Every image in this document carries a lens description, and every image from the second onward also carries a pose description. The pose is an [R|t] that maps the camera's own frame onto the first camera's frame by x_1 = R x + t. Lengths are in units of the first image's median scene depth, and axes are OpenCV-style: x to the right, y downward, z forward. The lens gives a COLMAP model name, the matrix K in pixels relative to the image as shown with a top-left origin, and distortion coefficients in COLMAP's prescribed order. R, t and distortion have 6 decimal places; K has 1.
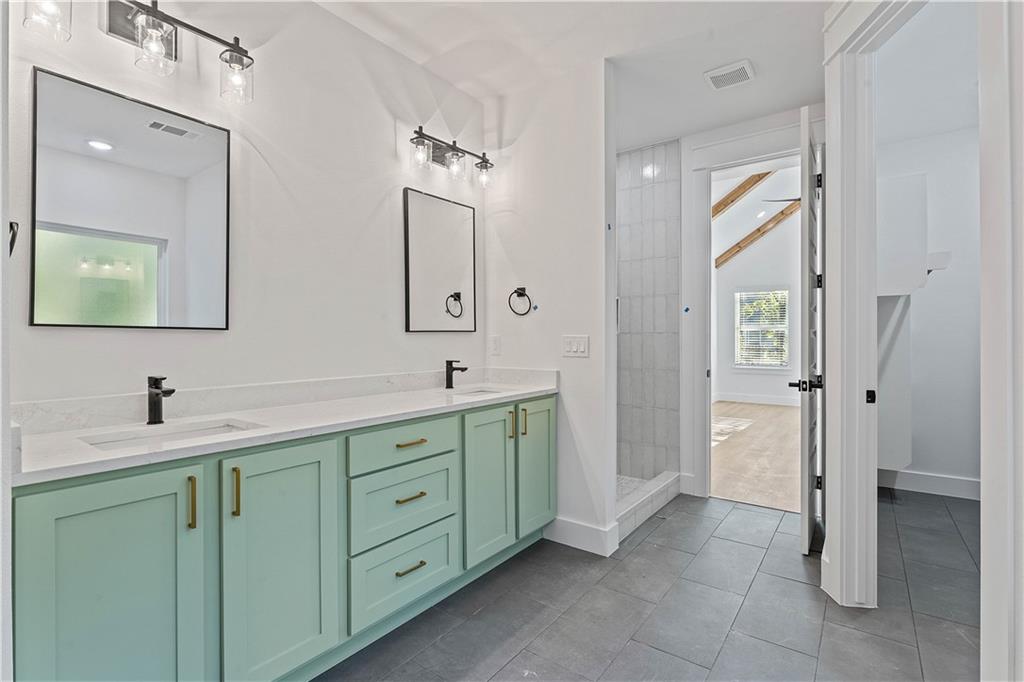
lens RADIAL K [[483.3, 0, 512.0], [0, 483.3, 341.0], [0, 0, 1]] dist [0.000541, 0.000380]
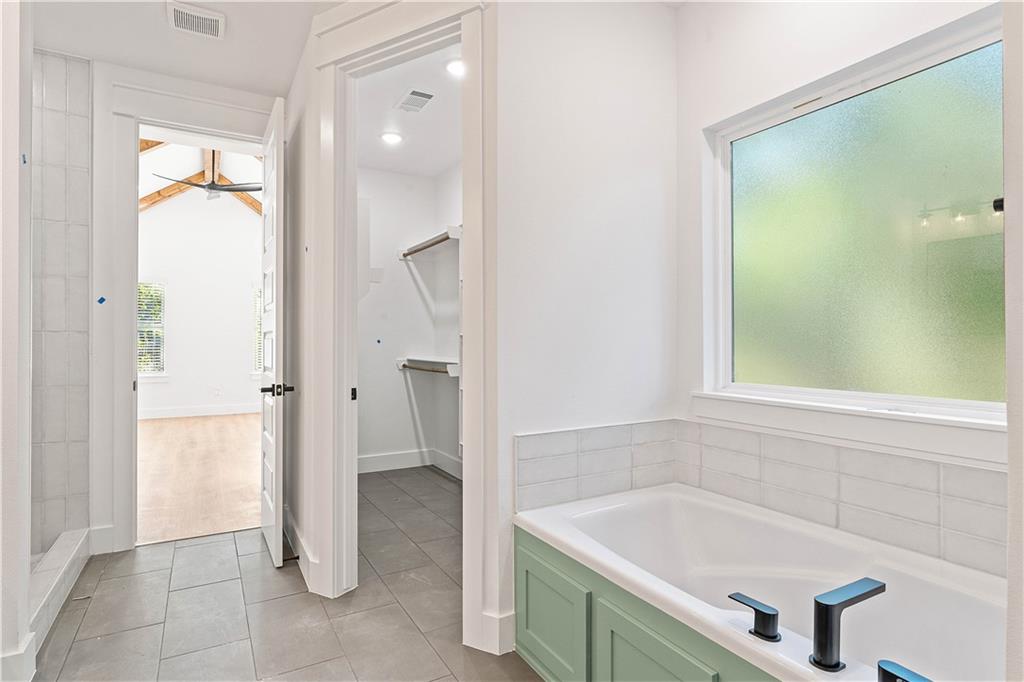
lens RADIAL K [[534.9, 0, 512.0], [0, 534.9, 341.0], [0, 0, 1]] dist [-0.001529, -0.000119]
pose [[0.405440, 0.000802, 0.914121, -0.150224], [0.003192, 0.999992, -0.002293, 0.000422], [-0.914116, 0.003847, 0.405434, 0.134284]]
